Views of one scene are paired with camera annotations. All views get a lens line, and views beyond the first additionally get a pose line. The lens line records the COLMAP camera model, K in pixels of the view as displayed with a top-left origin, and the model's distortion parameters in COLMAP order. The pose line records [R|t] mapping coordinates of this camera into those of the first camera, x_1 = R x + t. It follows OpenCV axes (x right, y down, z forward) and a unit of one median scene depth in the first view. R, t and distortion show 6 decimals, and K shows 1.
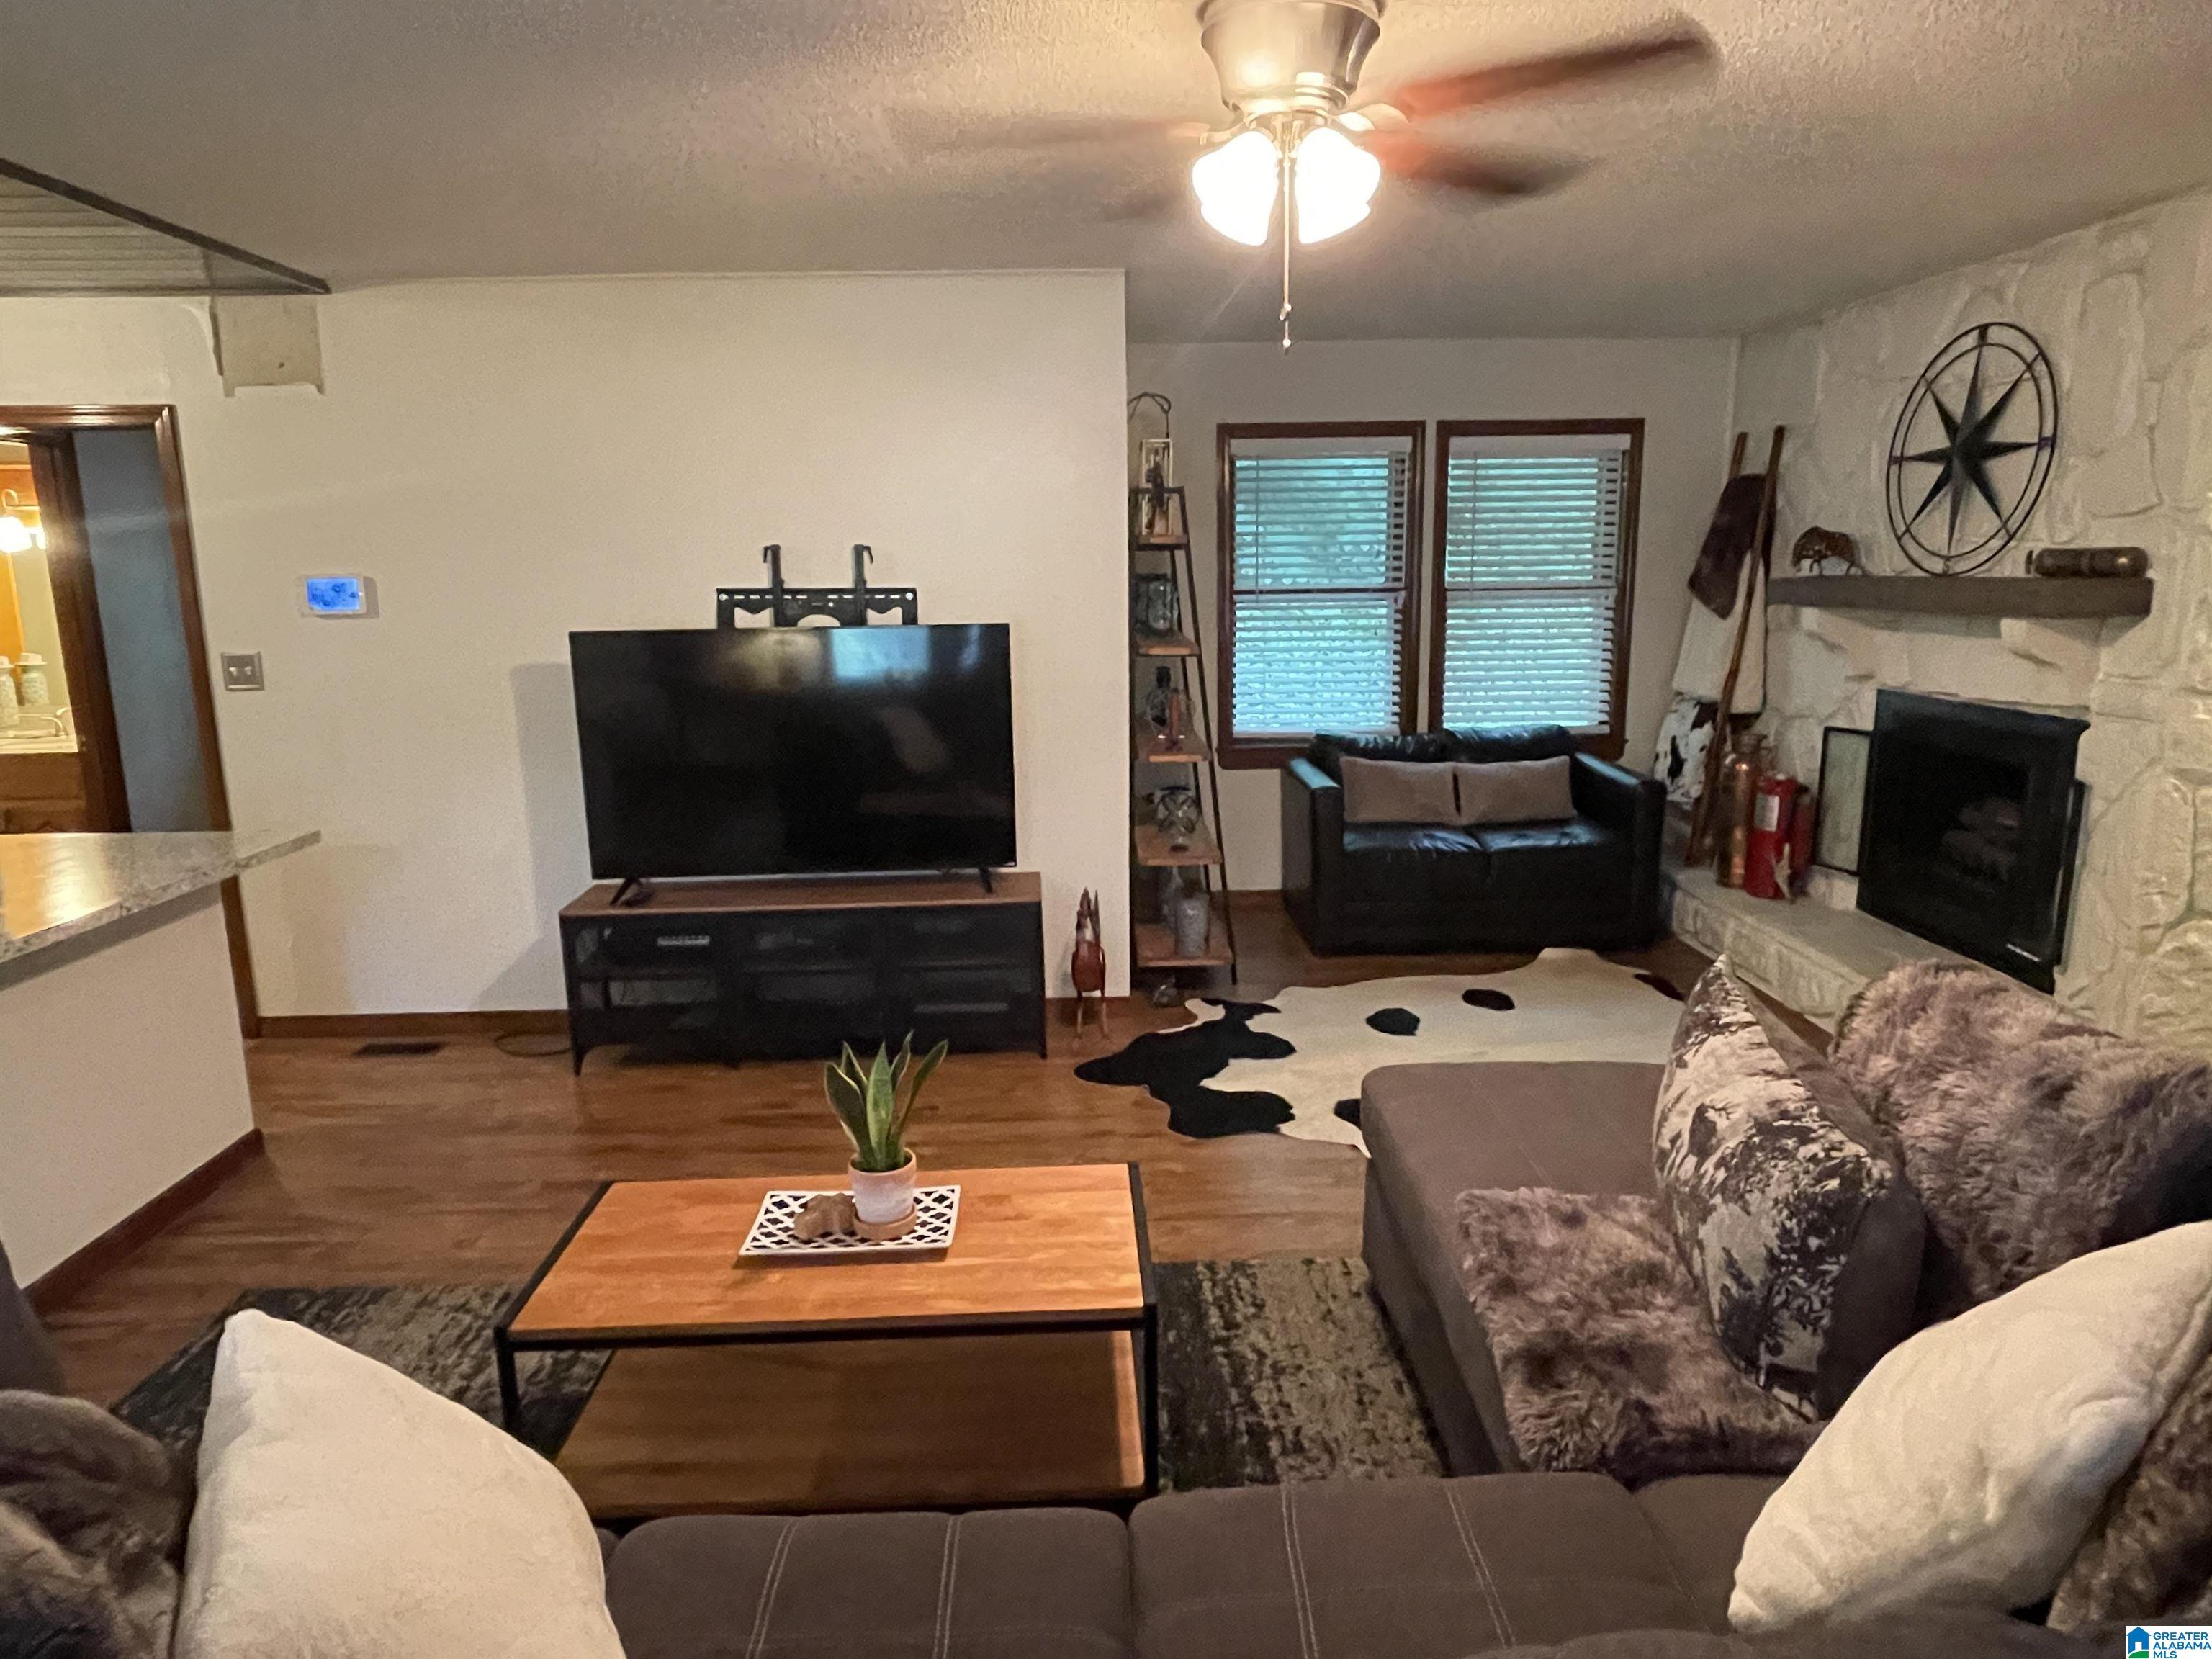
lens RADIAL K [[1354.2, 0, 1106.0], [0, 1354.2, 829.5], [0, 0, 1]] dist [-0.003270, -0.000665]
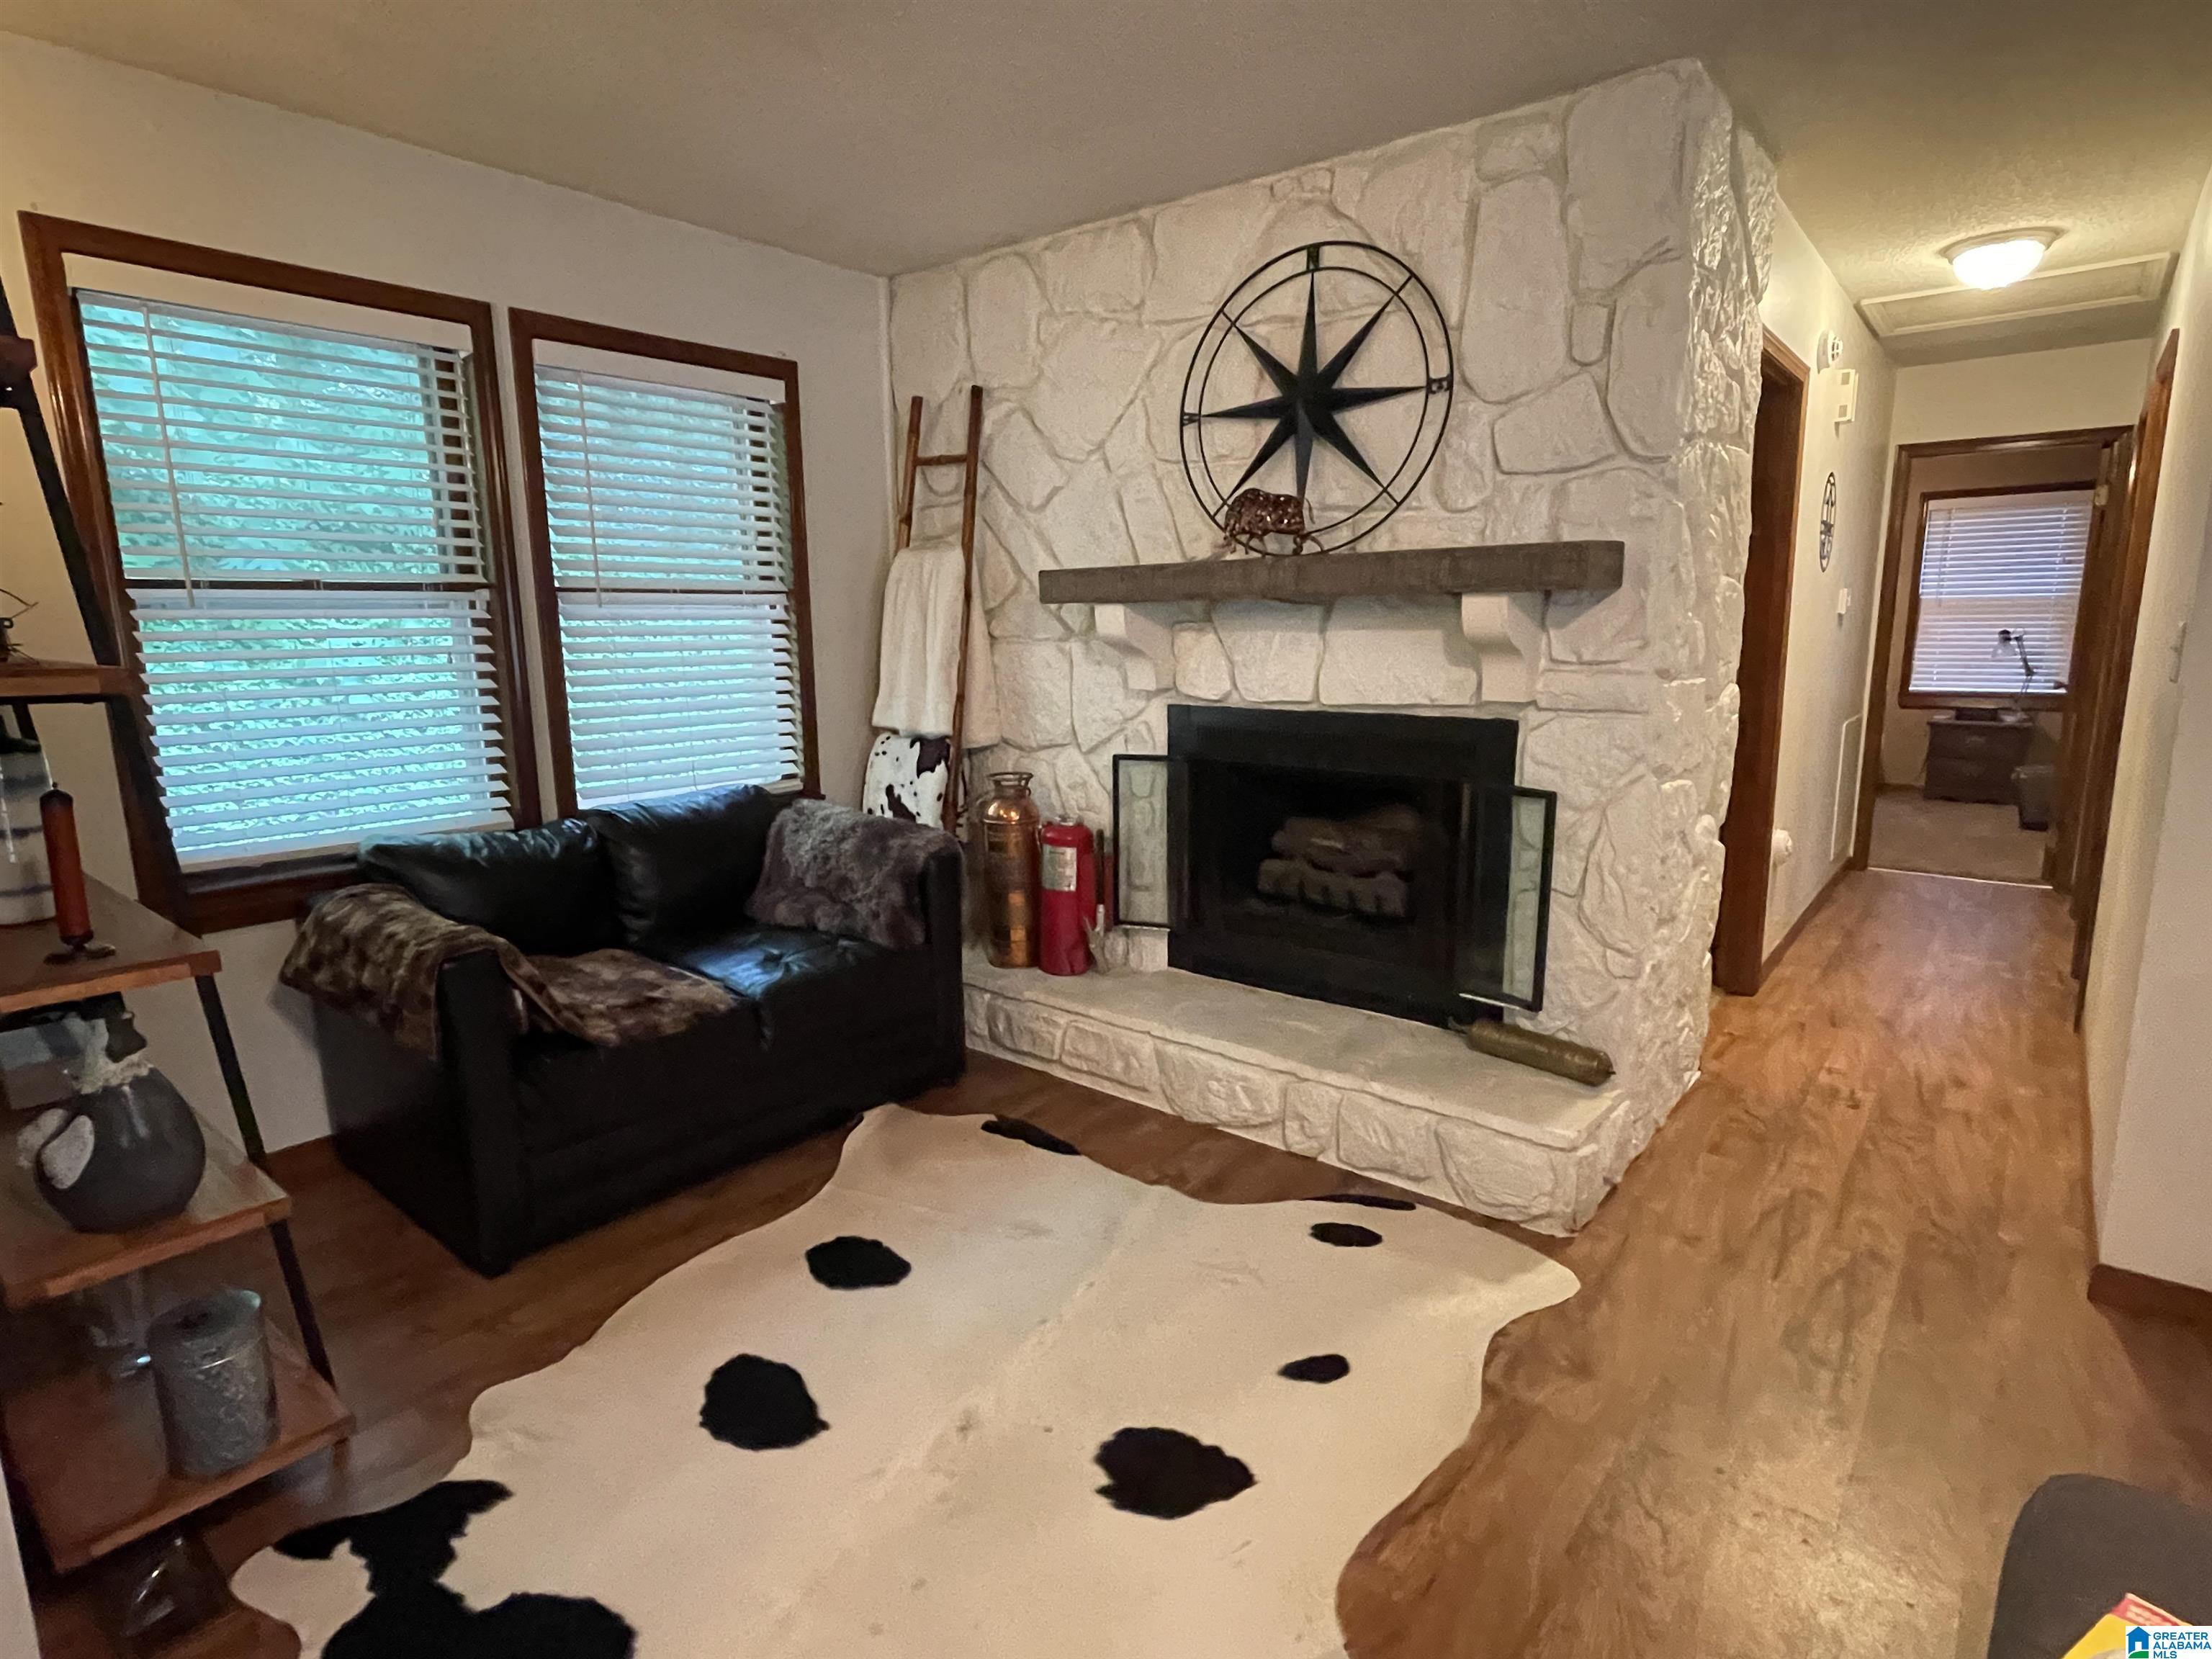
lens RADIAL K [[1176.4, 0, 1106.0], [0, 1176.4, 829.5], [0, 0, 1]] dist [0.006713, -0.000932]
pose [[0.656230, -0.127372, 0.743733, -0.001844], [0.147209, 0.988322, 0.039370, -0.062880], [-0.740062, 0.083648, 0.667317, 0.560326]]
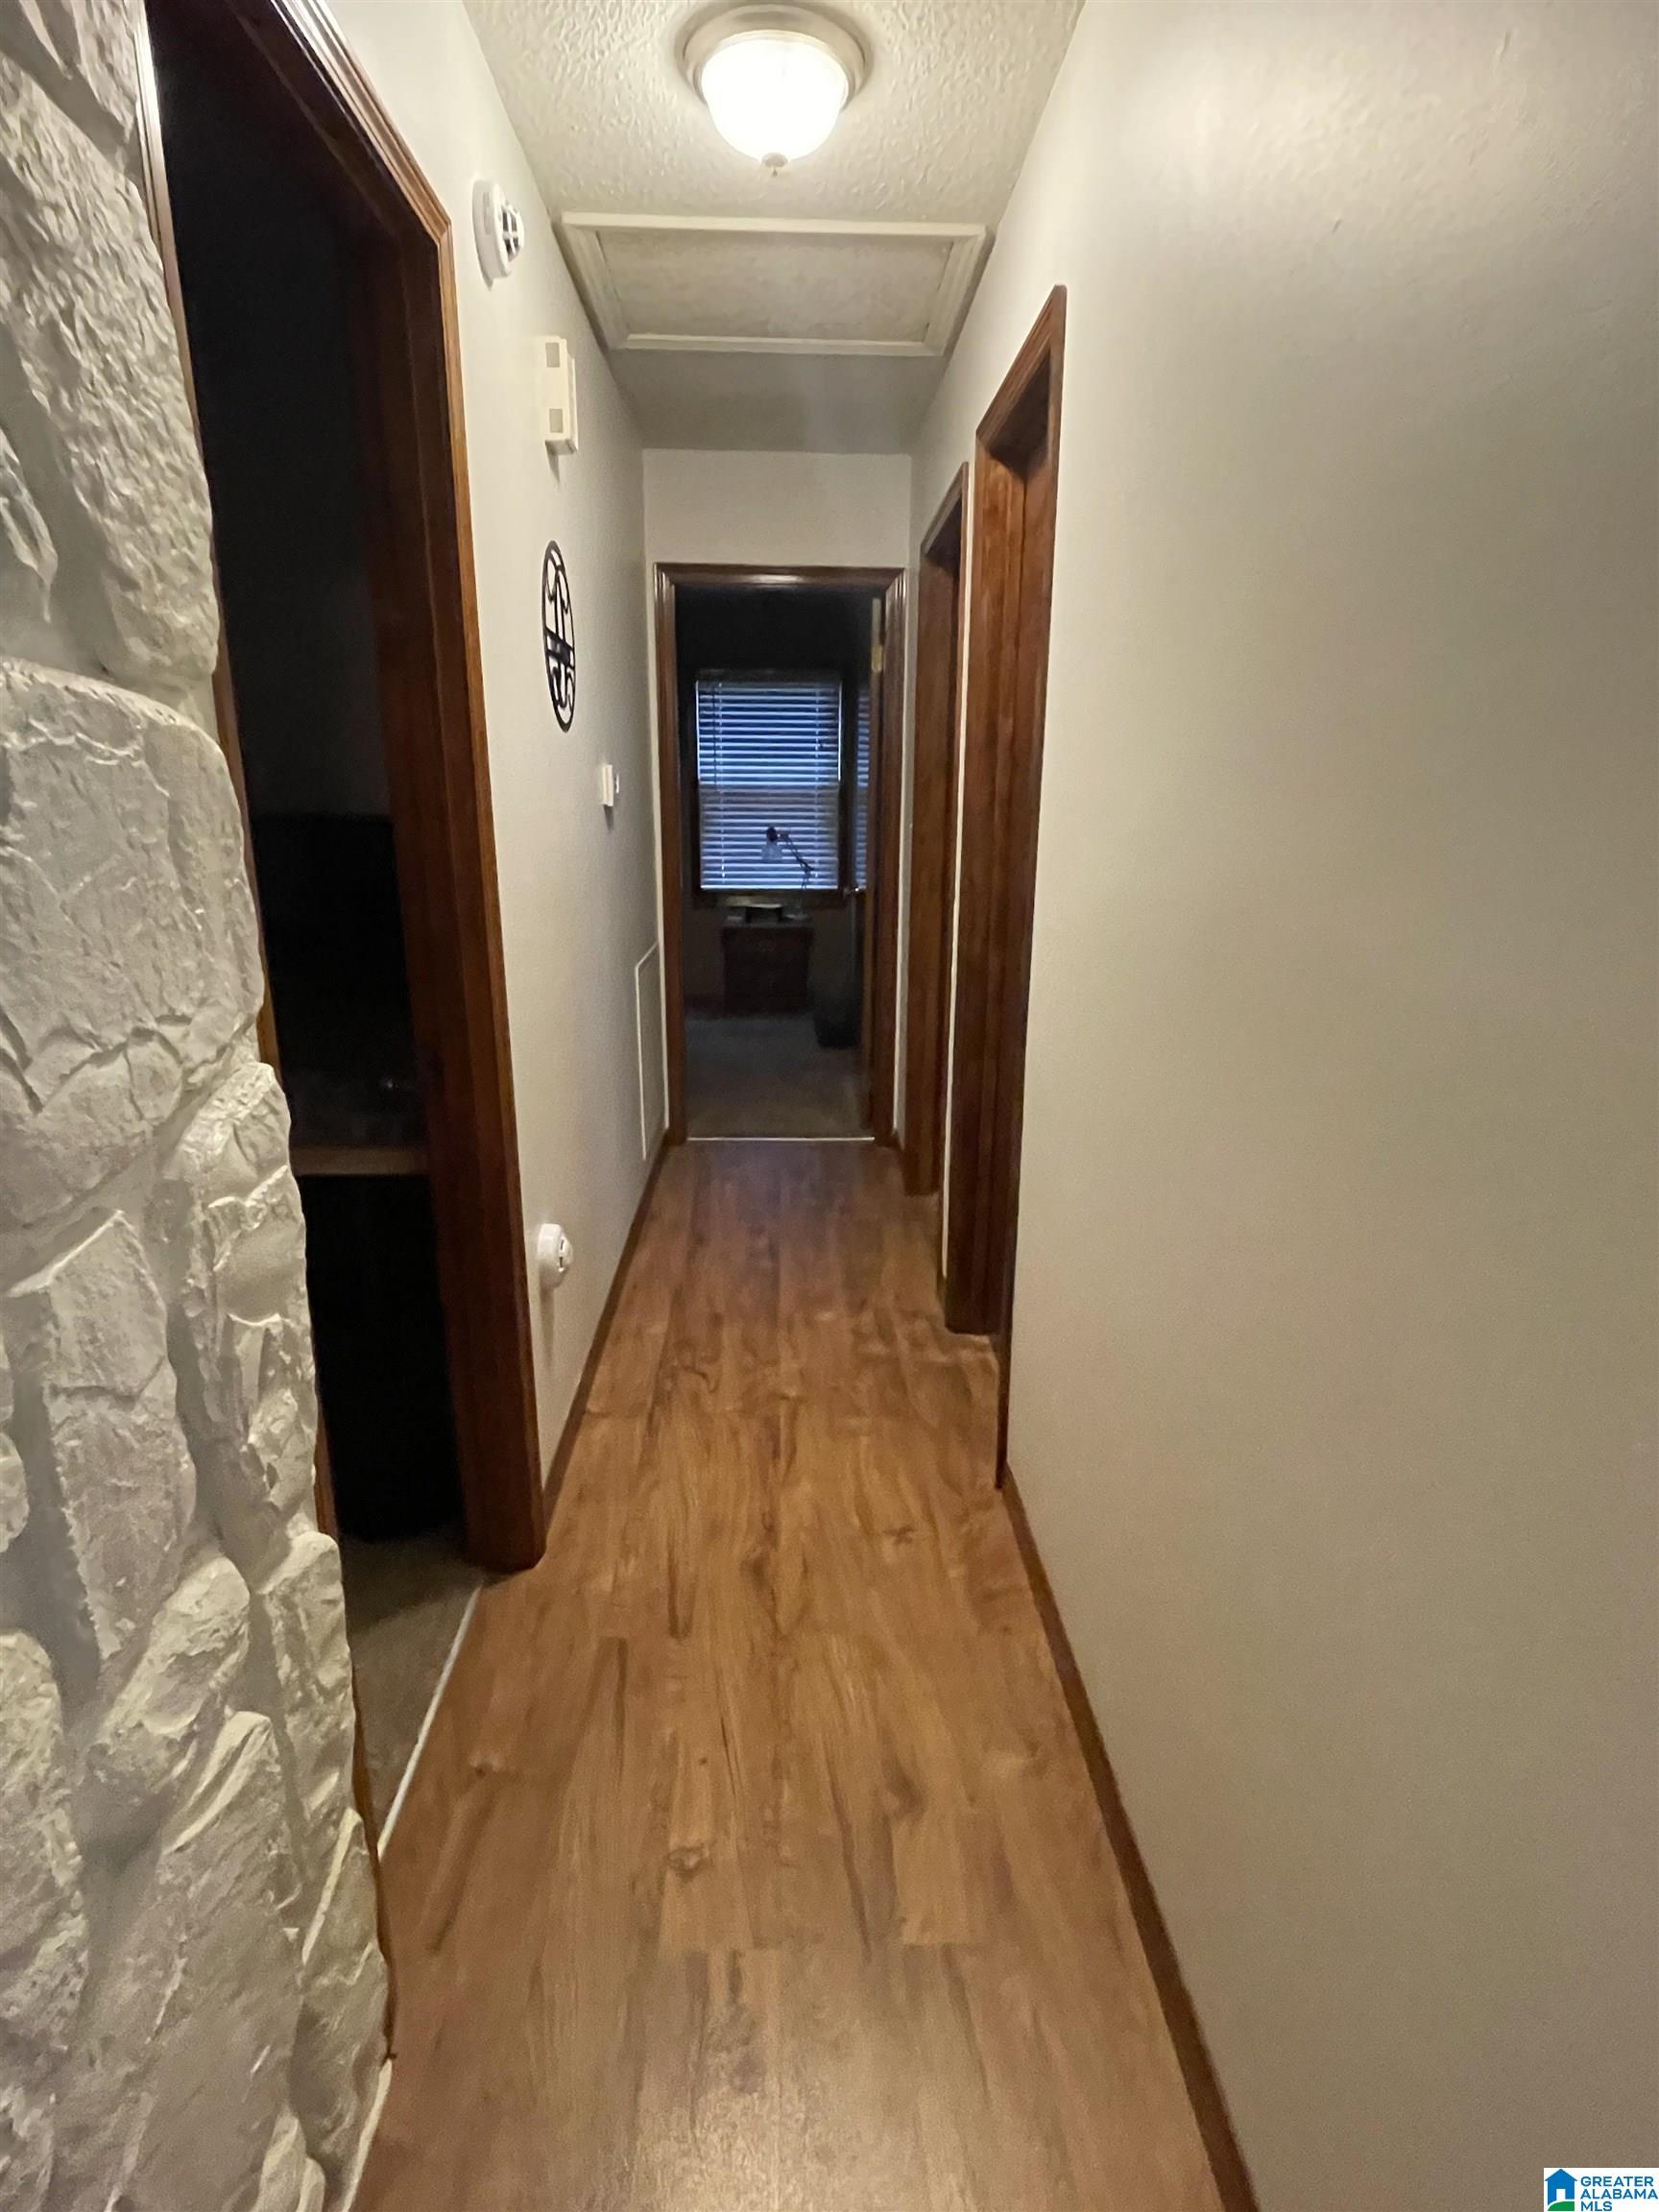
lens RADIAL K [[1146.6, 0, 829.5], [0, 1146.6, 1106.0], [0, 0, 1]] dist [0.003255, 0.000280]
pose [[0.003971, -0.249142, 0.968459, 0.553094], [0.183613, 0.952183, 0.244202, -0.089354], [-0.982990, 0.176852, 0.049527, 0.635099]]
